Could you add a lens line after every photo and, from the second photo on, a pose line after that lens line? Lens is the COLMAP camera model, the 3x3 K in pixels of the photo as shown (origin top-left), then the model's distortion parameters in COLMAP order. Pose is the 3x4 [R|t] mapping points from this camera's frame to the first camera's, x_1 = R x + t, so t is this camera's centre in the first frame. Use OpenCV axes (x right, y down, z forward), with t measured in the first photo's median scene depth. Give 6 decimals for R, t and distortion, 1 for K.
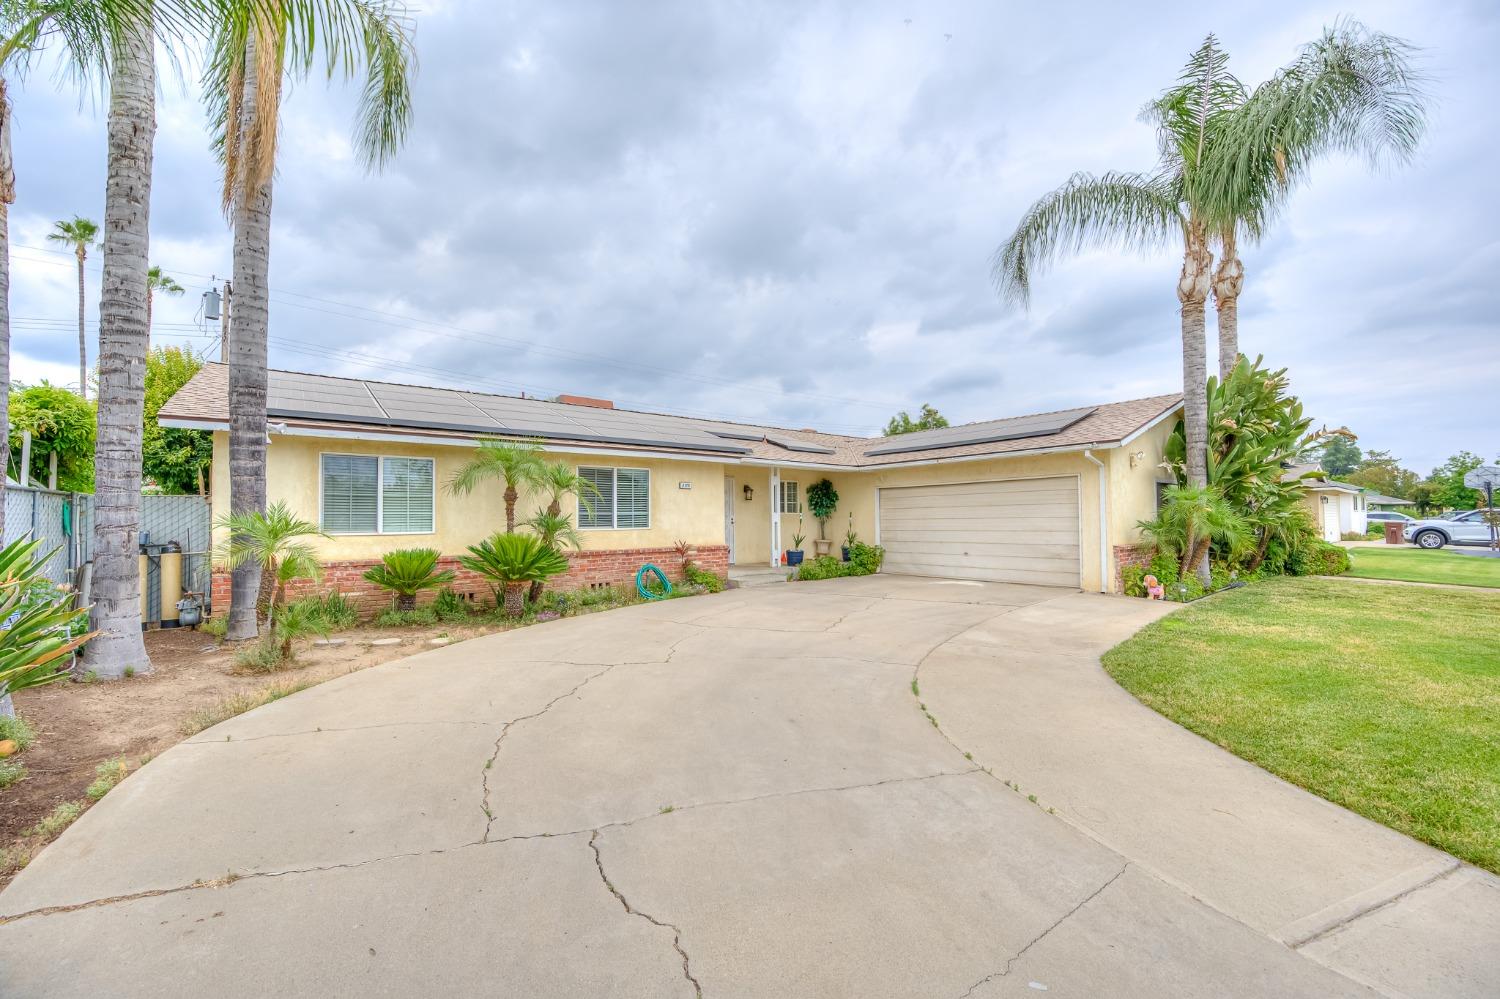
lens RADIAL K [[618.9, 0, 798.2], [0, 618.9, 499.8], [0, 0, 1]] dist [-0.000029, -0.006469]
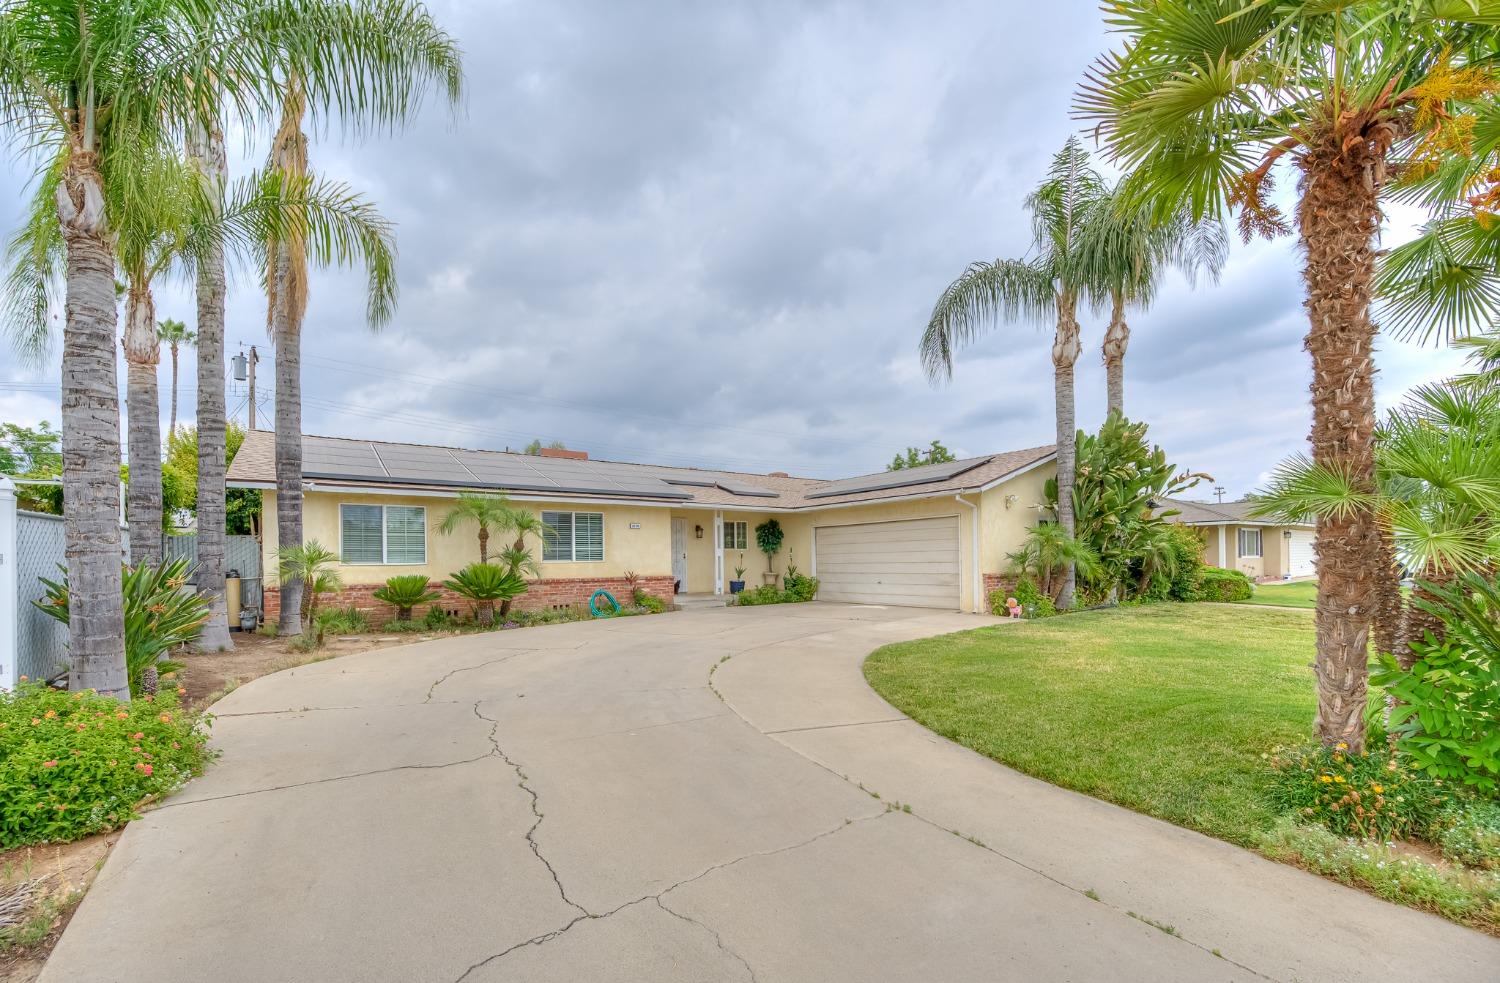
lens RADIAL K [[649.4, 0, 803.8], [0, 649.4, 552.2], [0, 0, 1]] dist [-0.001141, -0.000118]
pose [[0.999308, -0.004918, -0.036871, 0.204583], [0.005662, 0.999782, 0.020097, 0.004951], [0.036764, -0.020291, 0.999118, -0.268244]]
